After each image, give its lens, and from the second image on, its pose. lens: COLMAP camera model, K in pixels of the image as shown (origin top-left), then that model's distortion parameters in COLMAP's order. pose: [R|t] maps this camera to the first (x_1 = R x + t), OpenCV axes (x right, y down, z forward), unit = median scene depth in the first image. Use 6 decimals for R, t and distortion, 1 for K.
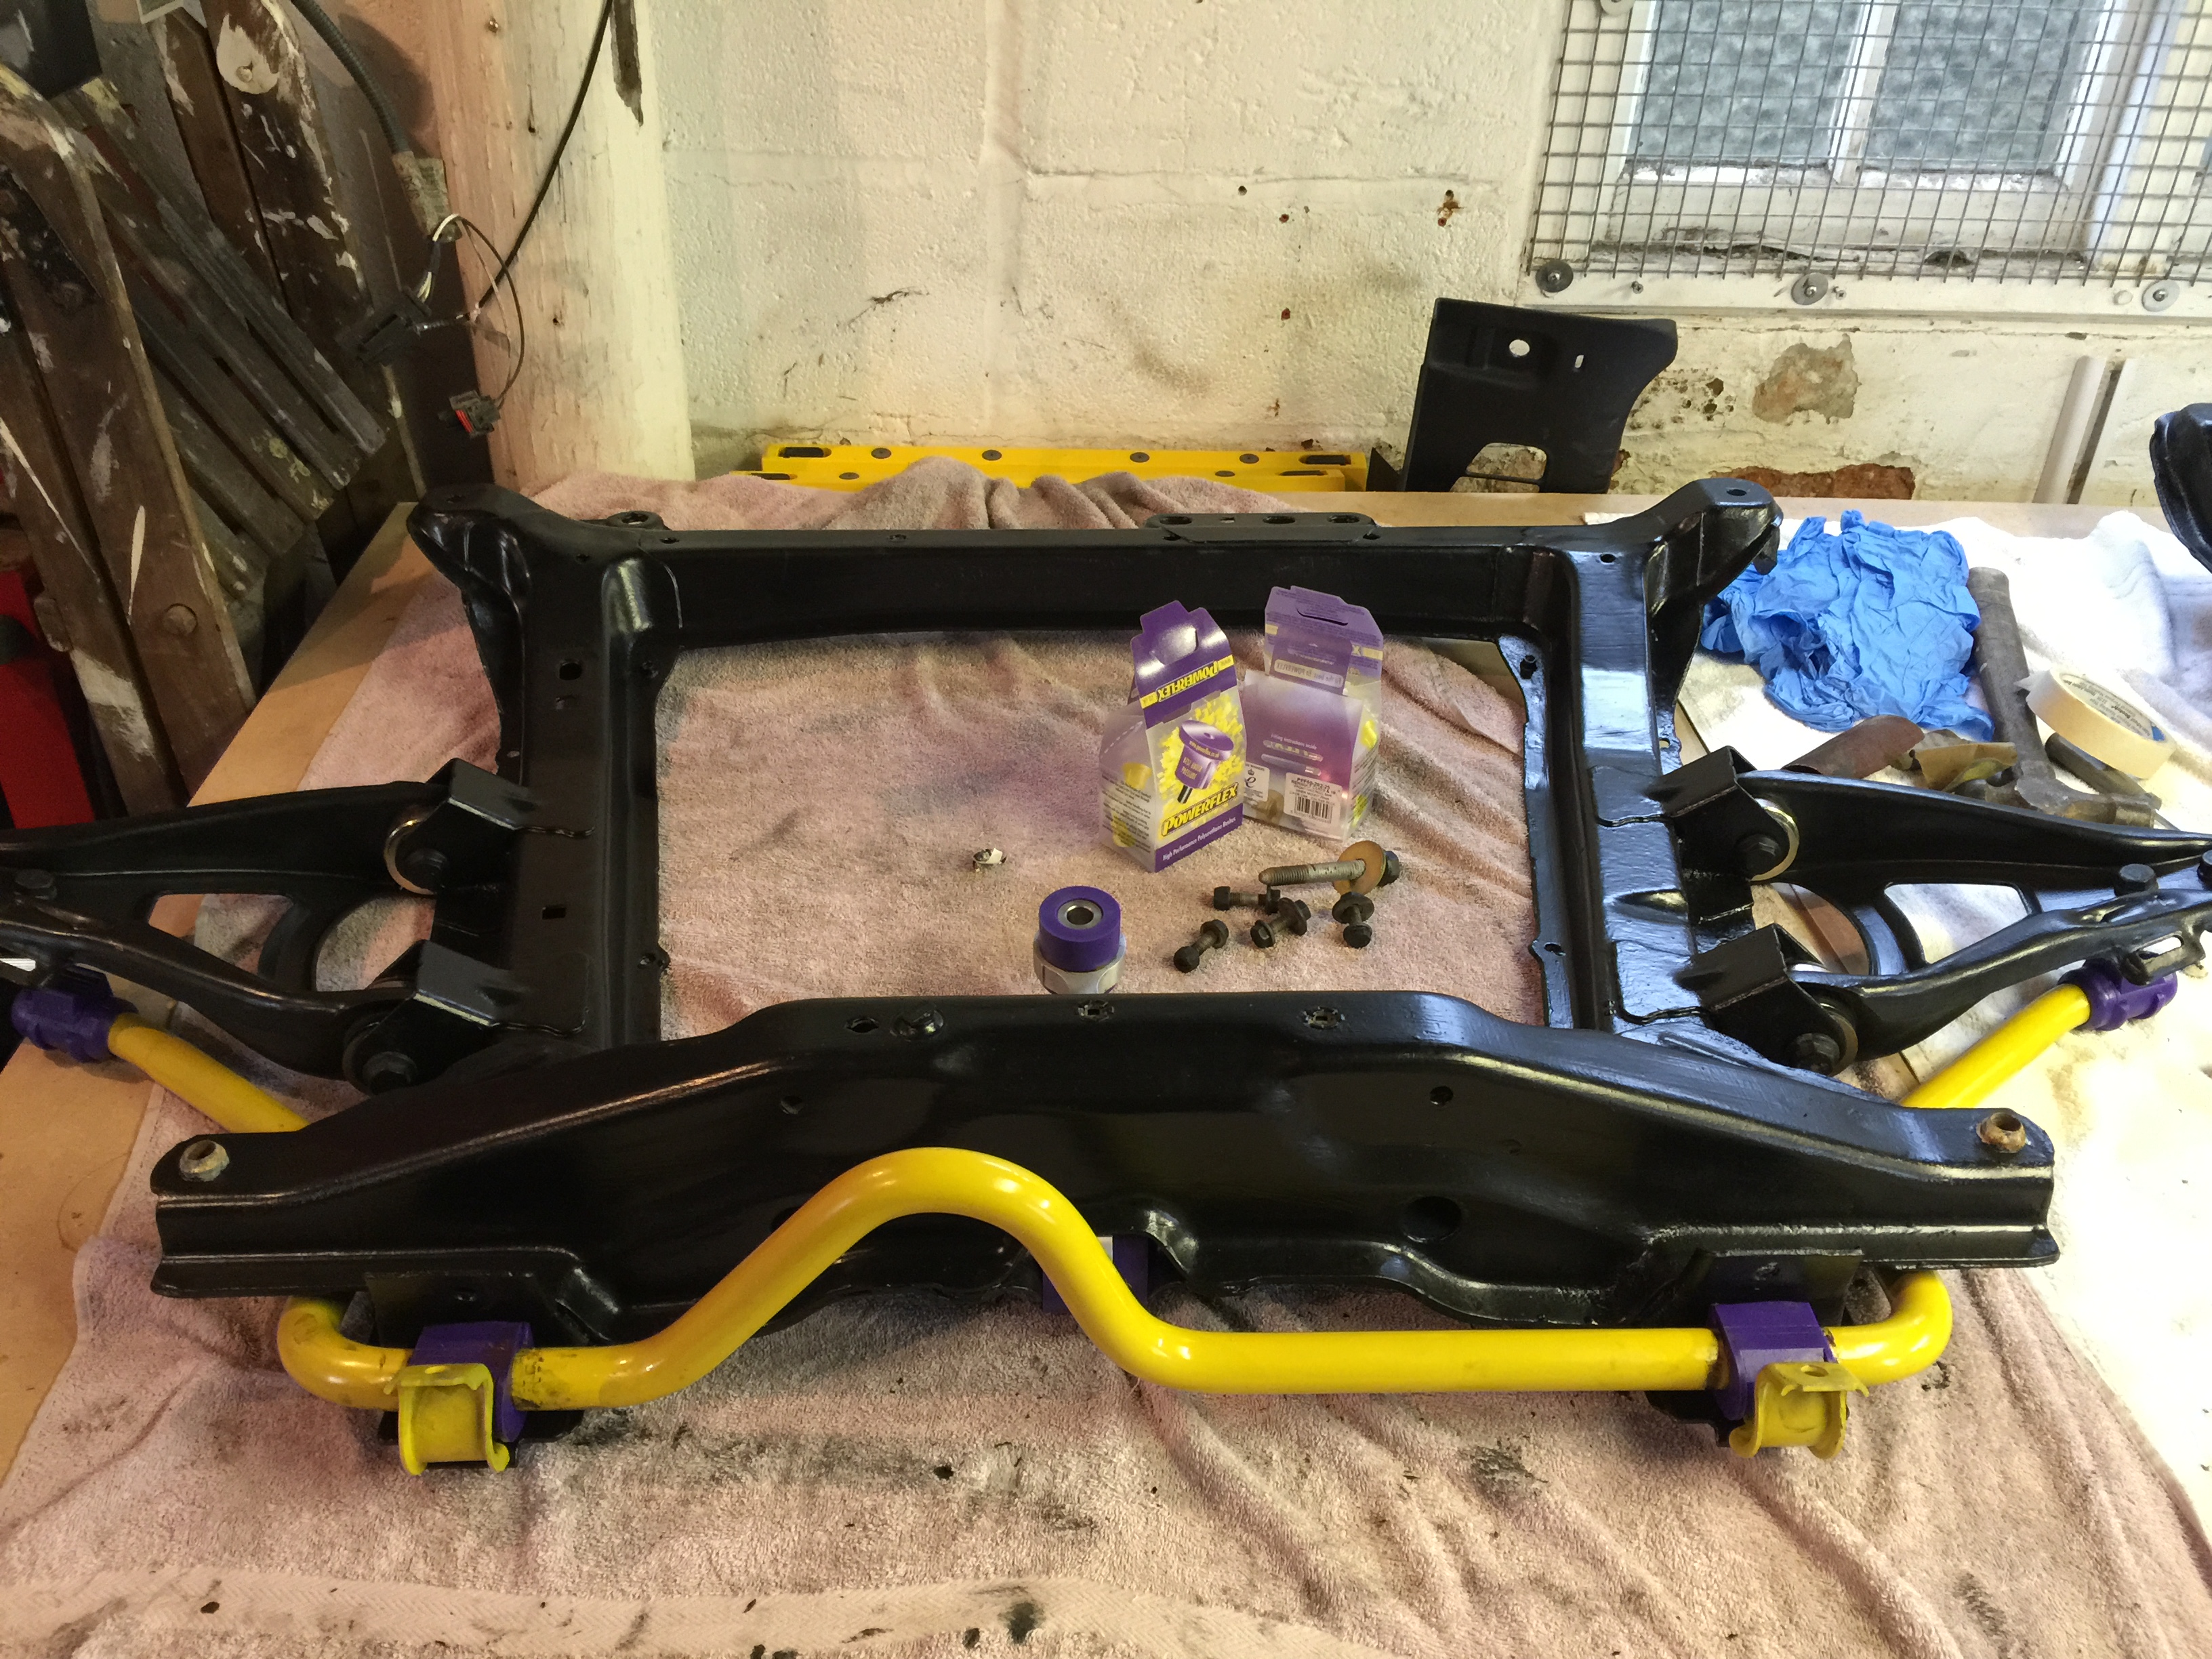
lens RADIAL K [[1882.4, 0, 1119.6], [0, 1882.4, 818.6], [0, 0, 1]] dist [0.052152, -0.076241]
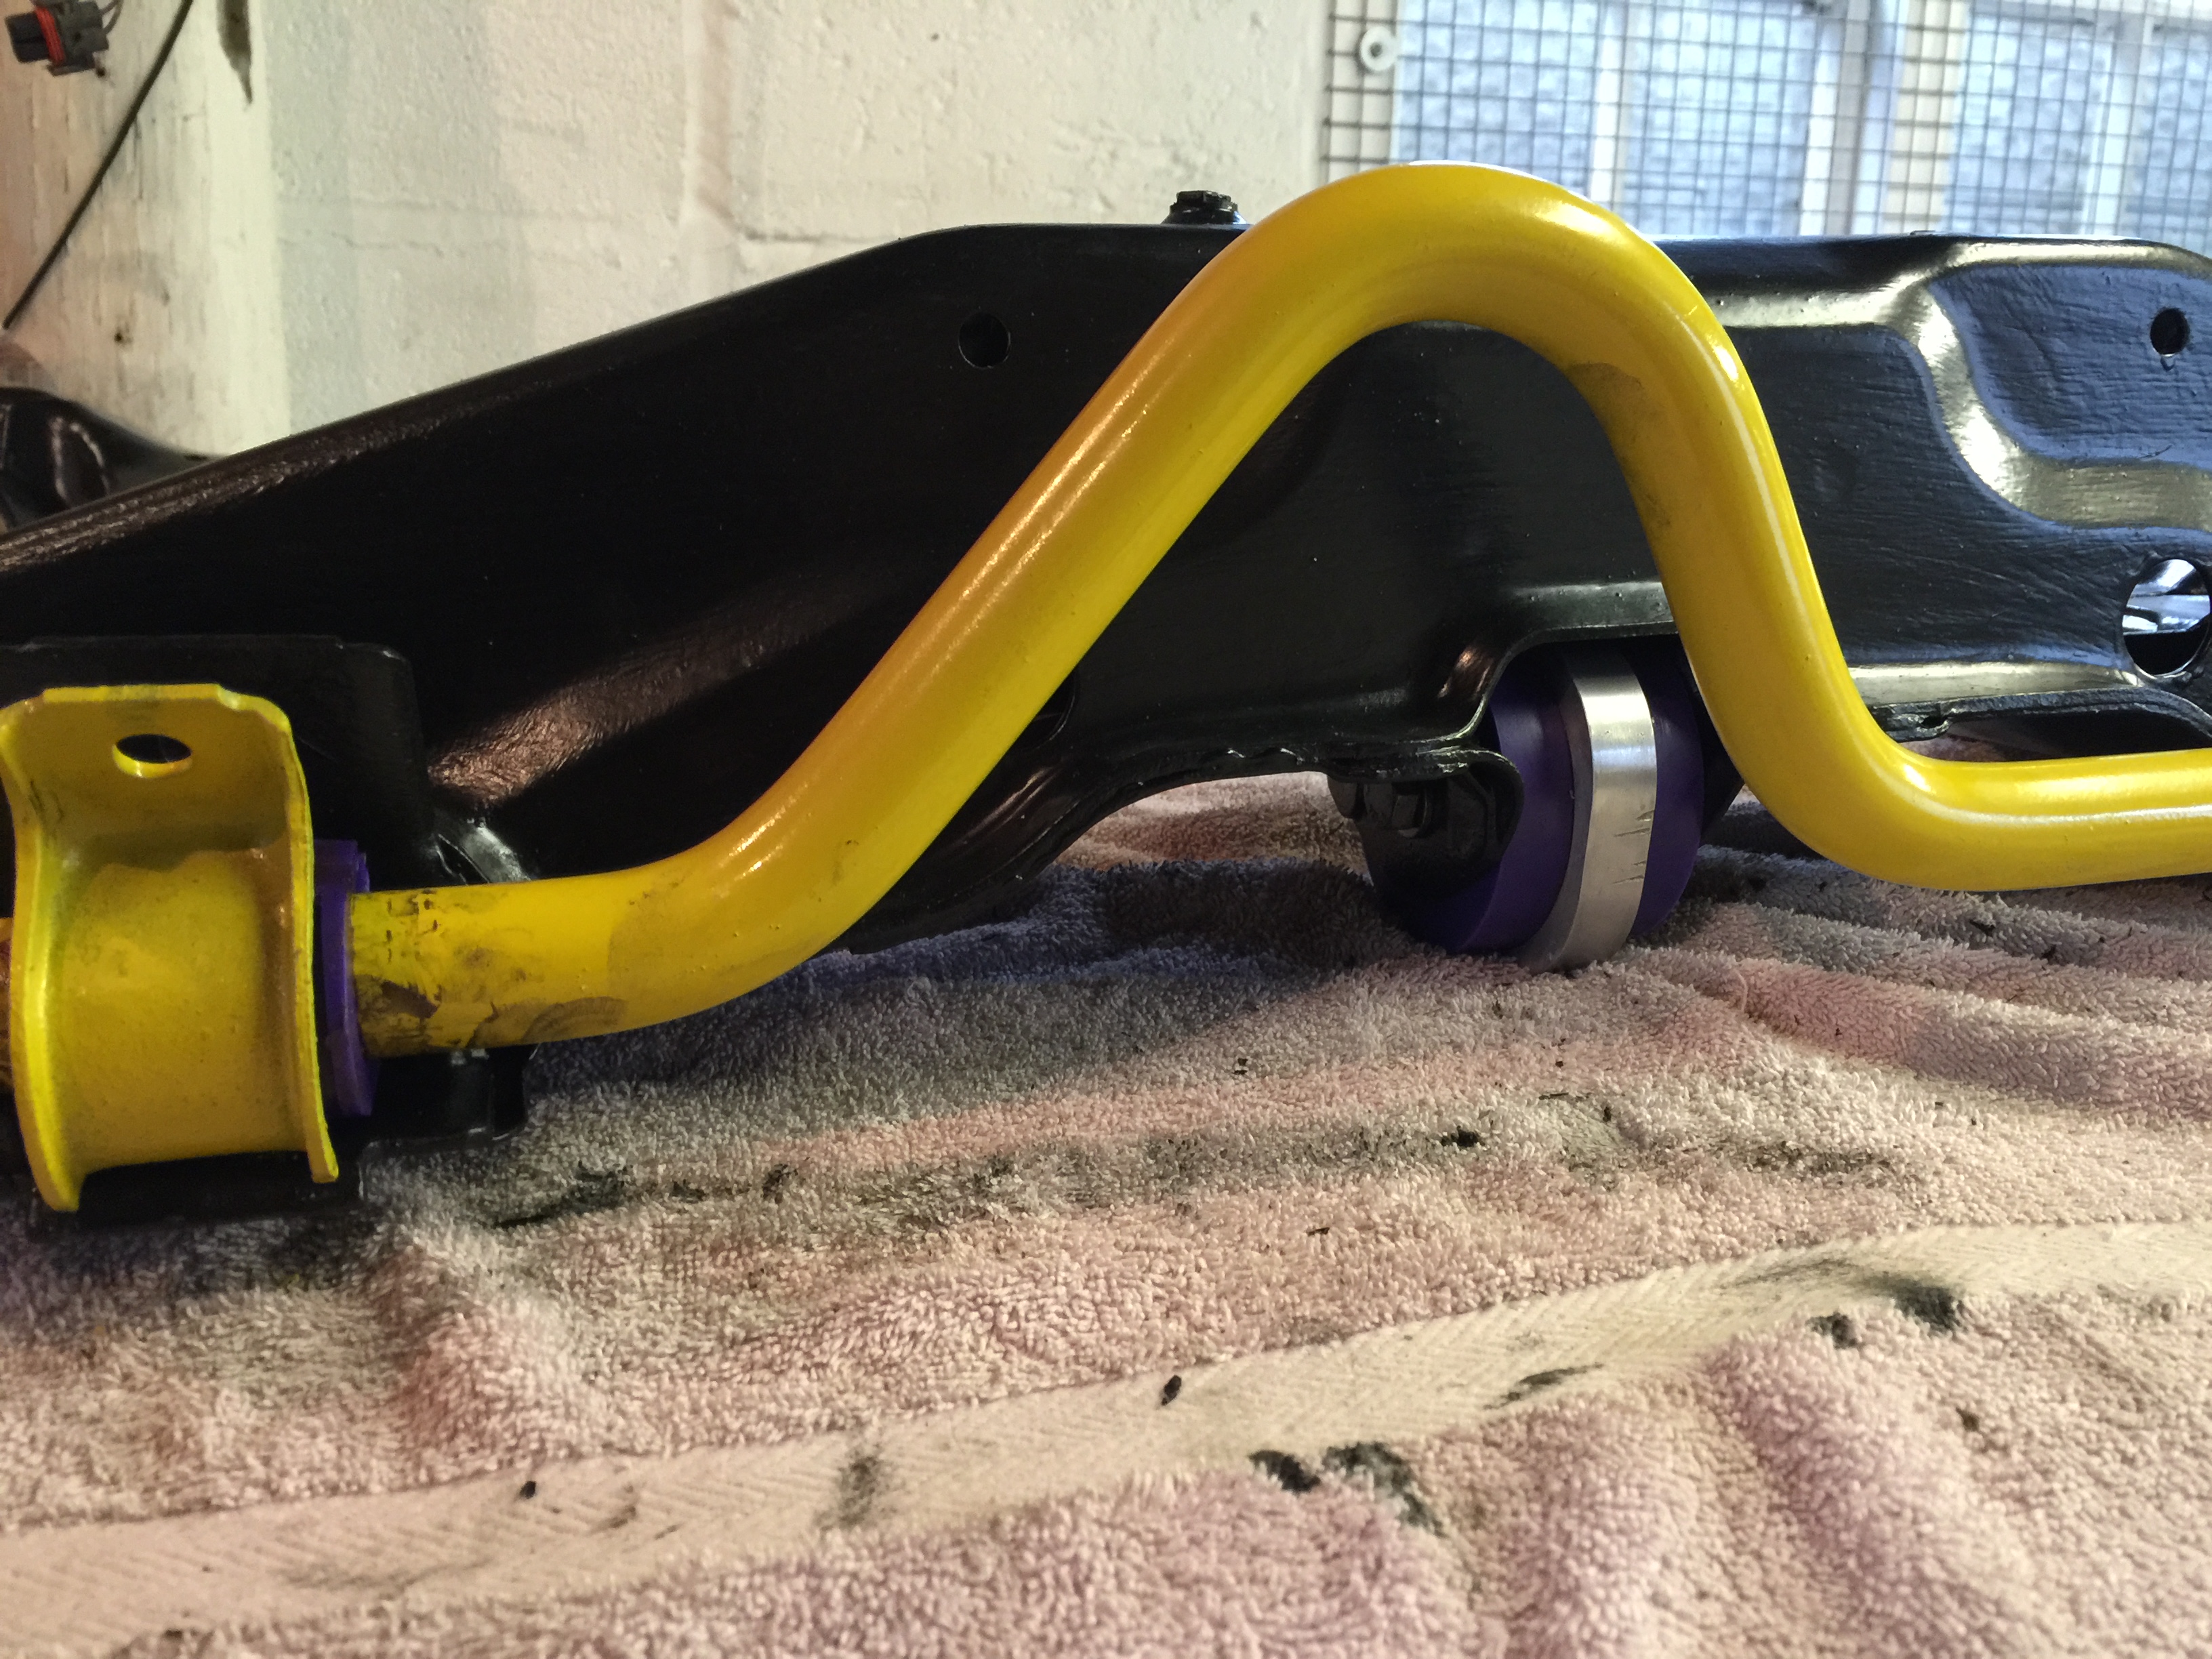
lens RADIAL K [[1882.4, 0, 1106.5], [0, 1882.4, 844.8], [0, 0, 1]] dist [0.052152, -0.076241]
pose [[0.962495, -0.067961, 0.262649, -0.138649], [0.151977, 0.937022, -0.314473, 0.206266], [-0.224736, 0.342595, 0.912208, 0.319312]]
